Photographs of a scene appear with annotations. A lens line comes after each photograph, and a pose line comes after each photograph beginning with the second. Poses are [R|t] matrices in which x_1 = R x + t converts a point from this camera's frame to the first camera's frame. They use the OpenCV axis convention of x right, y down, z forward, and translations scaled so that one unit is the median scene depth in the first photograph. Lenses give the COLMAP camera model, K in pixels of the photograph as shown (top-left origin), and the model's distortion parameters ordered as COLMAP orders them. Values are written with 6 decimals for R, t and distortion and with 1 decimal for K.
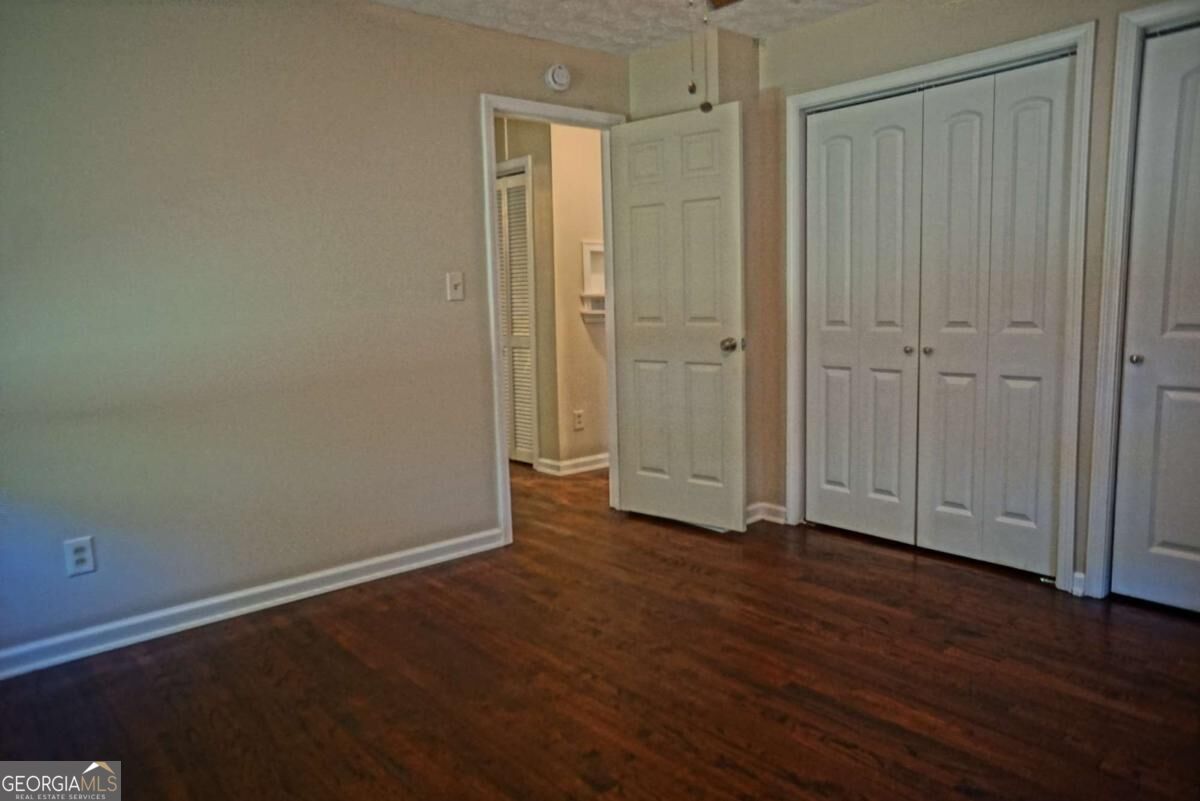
lens RADIAL K [[833.2, 0, 600.0], [0, 833.2, 400.5], [0, 0, 1]] dist [-0.067182, 0.131903]
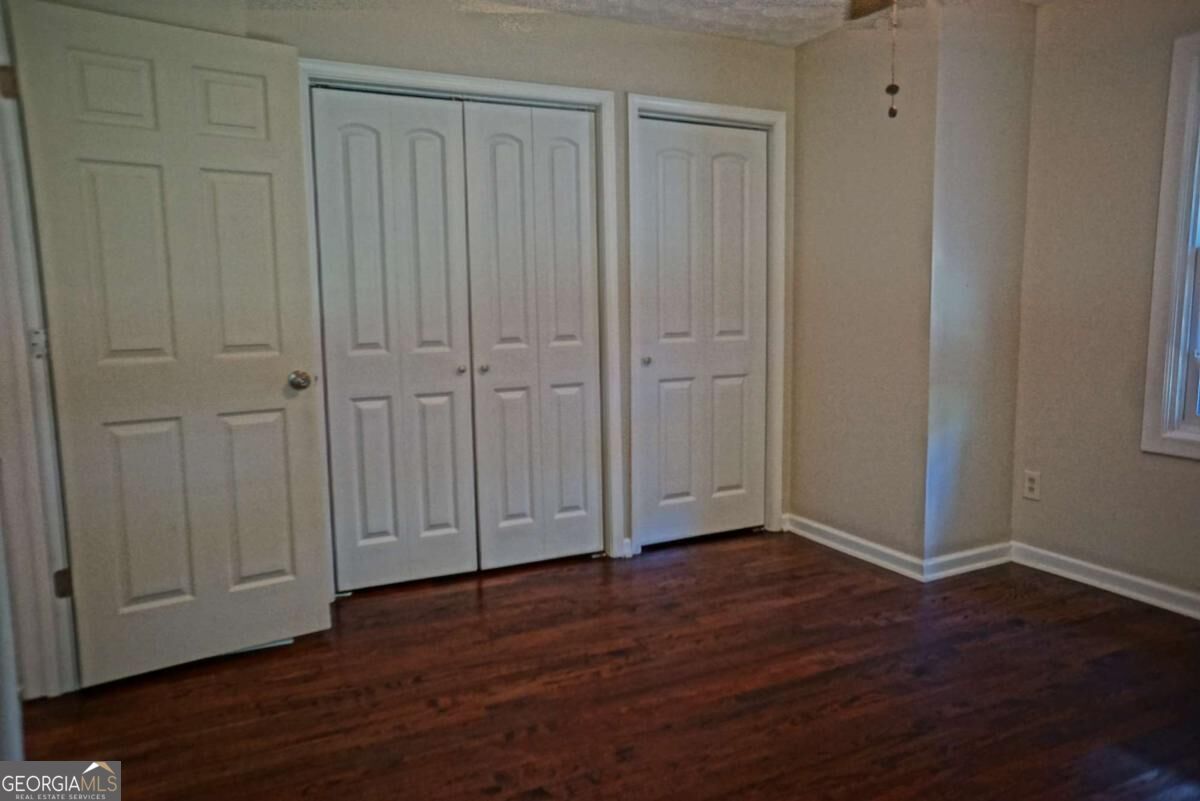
lens RADIAL K [[833.2, 0, 600.0], [0, 833.2, 400.5], [0, 0, 1]] dist [-0.067182, 0.131903]
pose [[0.237633, -0.094991, 0.966699, -0.566155], [0.130217, 0.989339, 0.065206, -0.074231], [-0.962587, 0.110385, 0.247469, 0.674174]]
